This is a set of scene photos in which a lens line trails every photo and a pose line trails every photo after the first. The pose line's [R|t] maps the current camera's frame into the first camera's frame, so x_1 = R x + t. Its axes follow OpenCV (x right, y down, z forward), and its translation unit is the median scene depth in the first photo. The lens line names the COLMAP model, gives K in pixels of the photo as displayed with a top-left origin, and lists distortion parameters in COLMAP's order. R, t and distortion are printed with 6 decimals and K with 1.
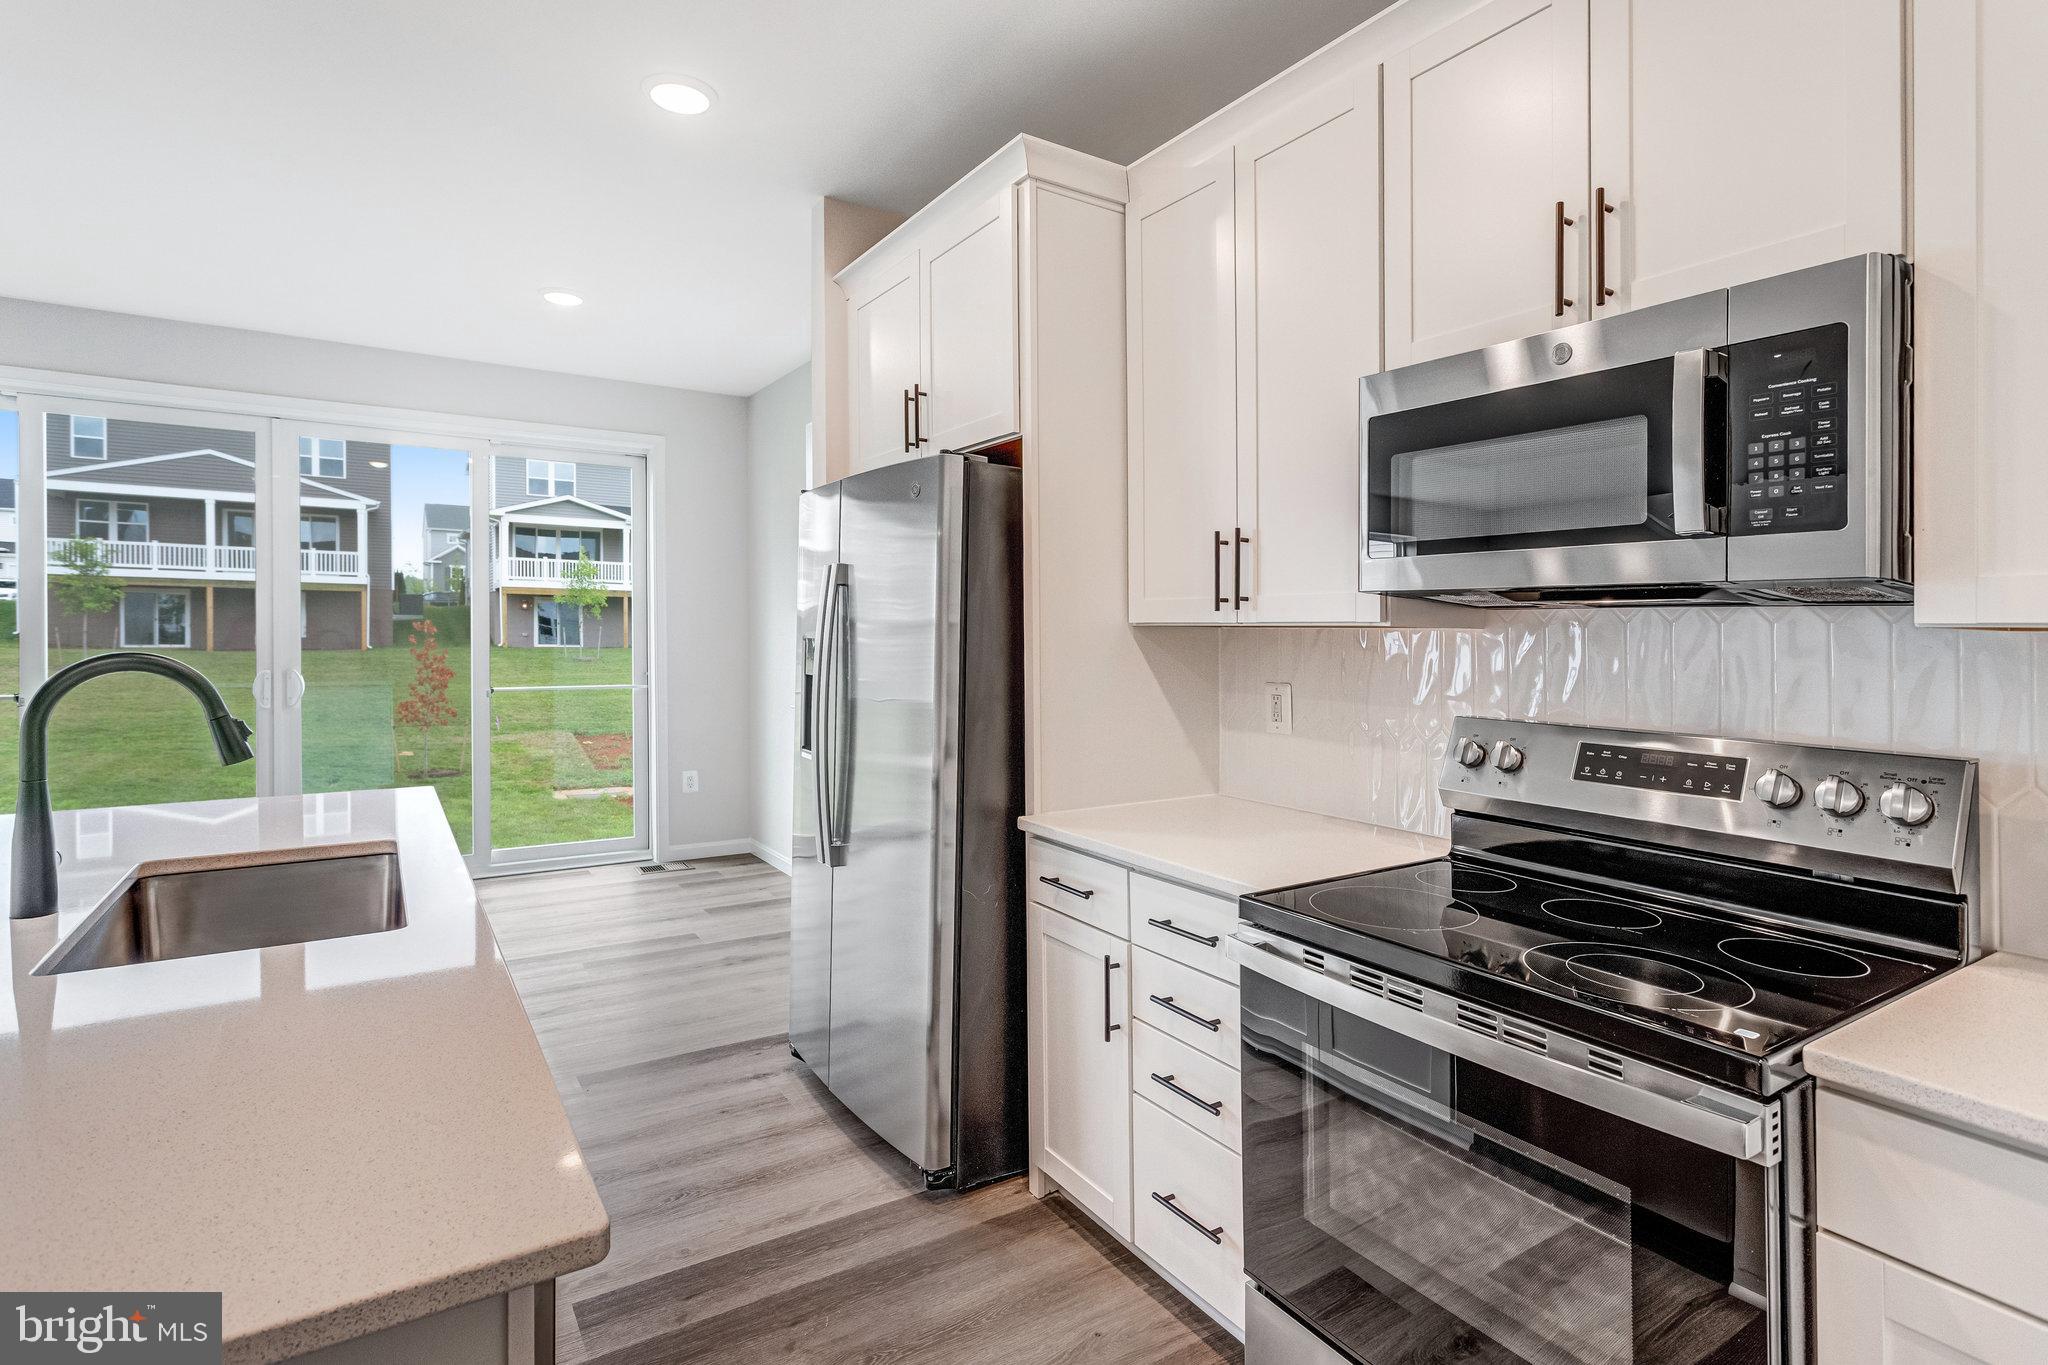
lens RADIAL K [[1015.0, 0, 1037.1], [0, 1015.0, 623.1], [0, 0, 1]] dist [0.012210, -0.001870]
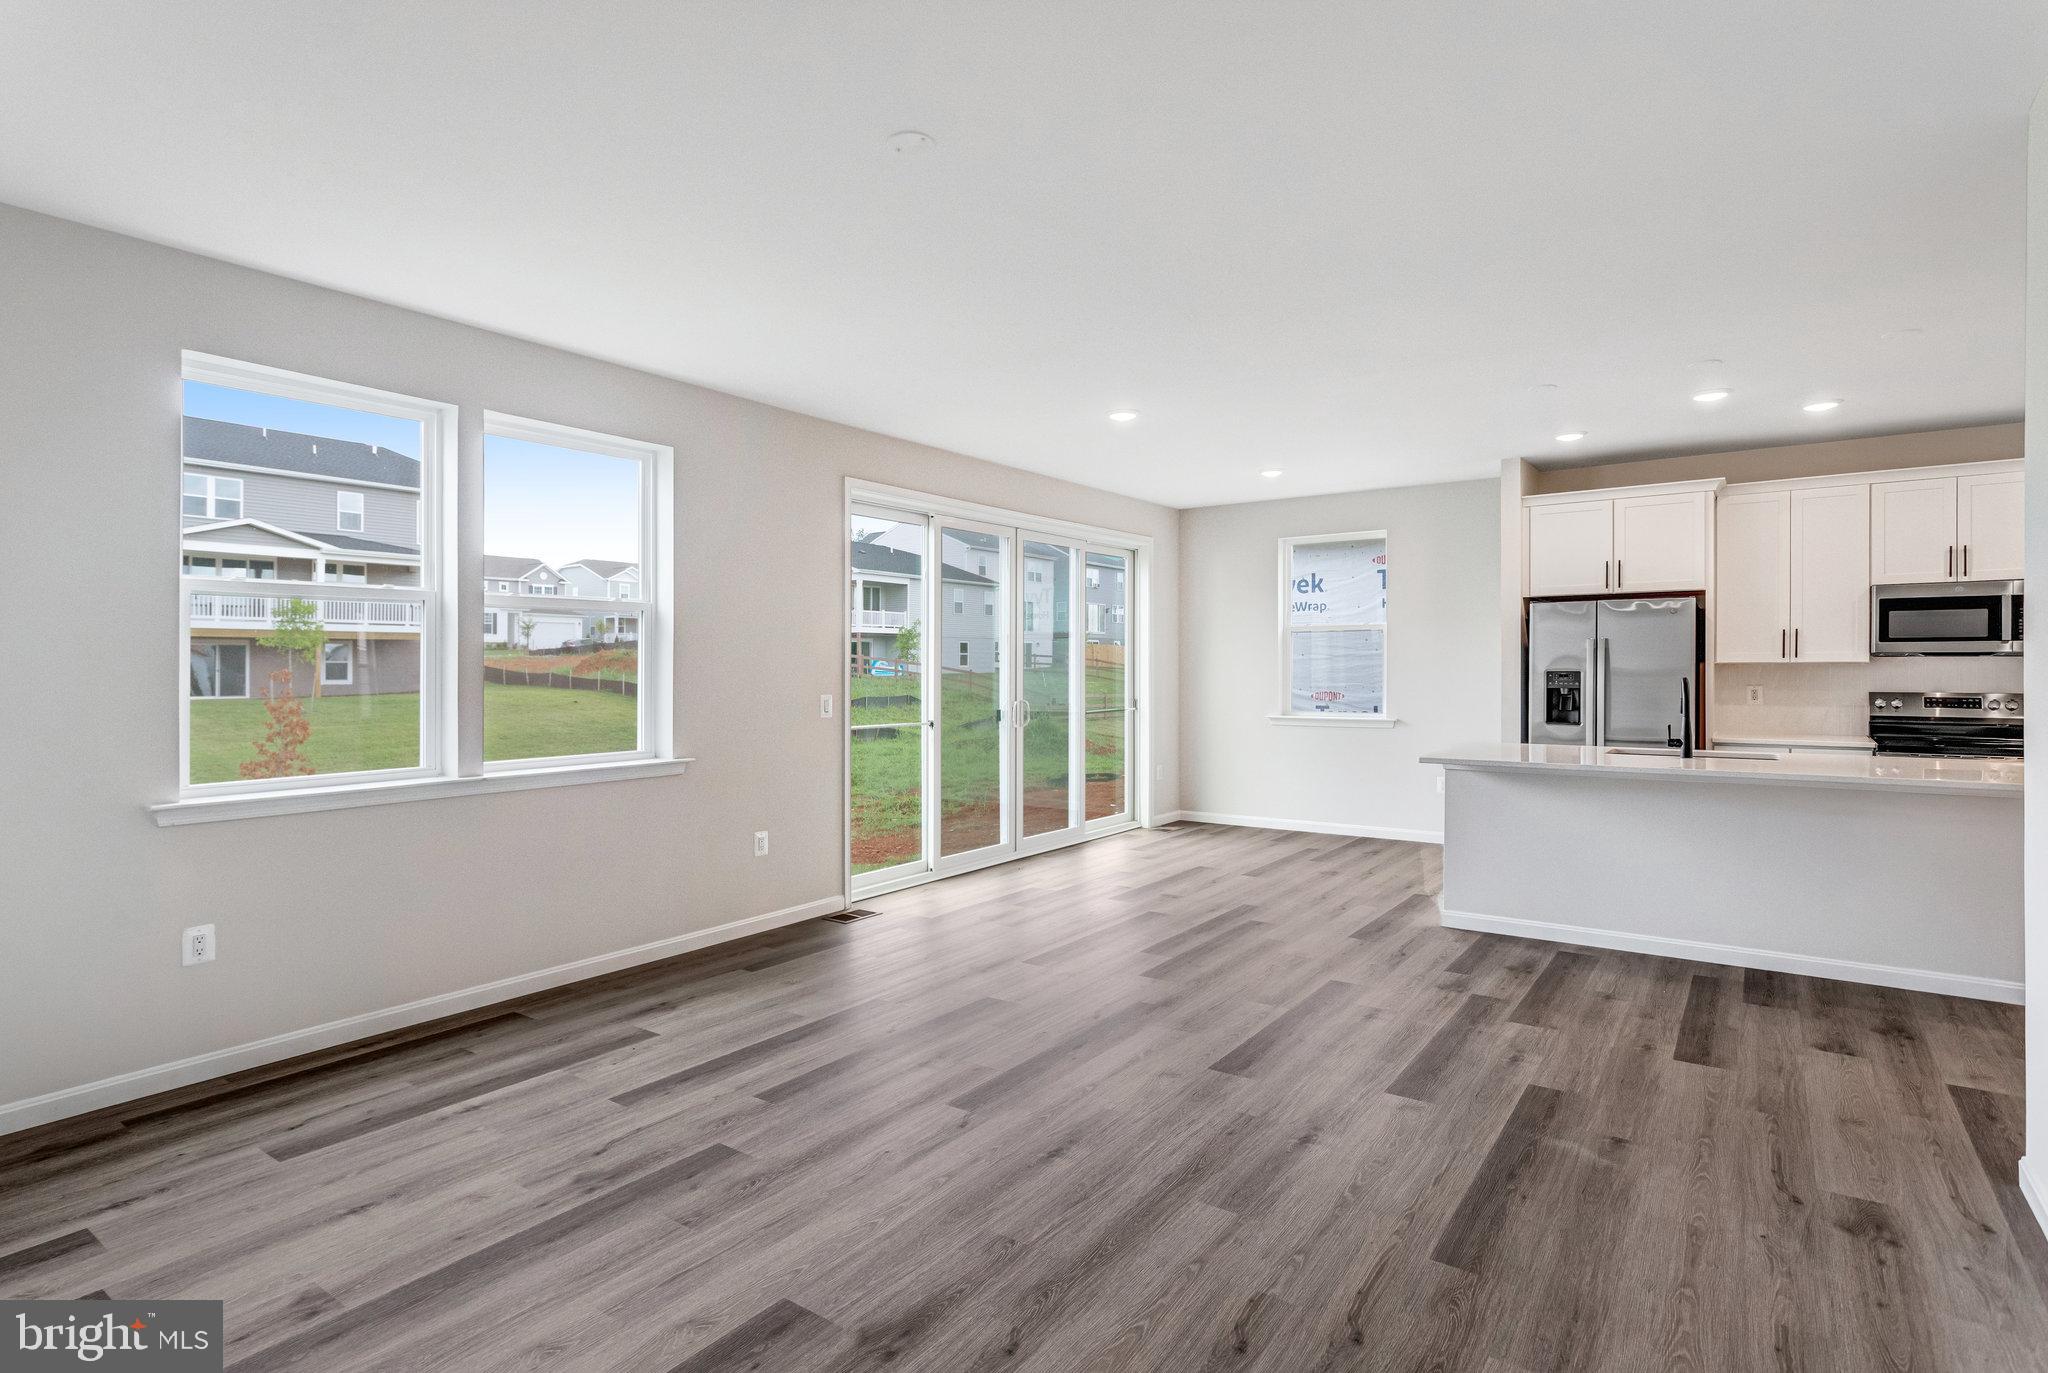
lens RADIAL K [[1067.2, 0, 1019.3], [0, 1067.2, 681.7], [0, 0, 1]] dist [0.000685, 0.003410]
pose [[0.923539, -0.017108, 0.383124, -2.938977], [0.010013, 0.999740, 0.020506, -0.028047], [-0.383375, -0.015102, 0.923469, -0.920040]]
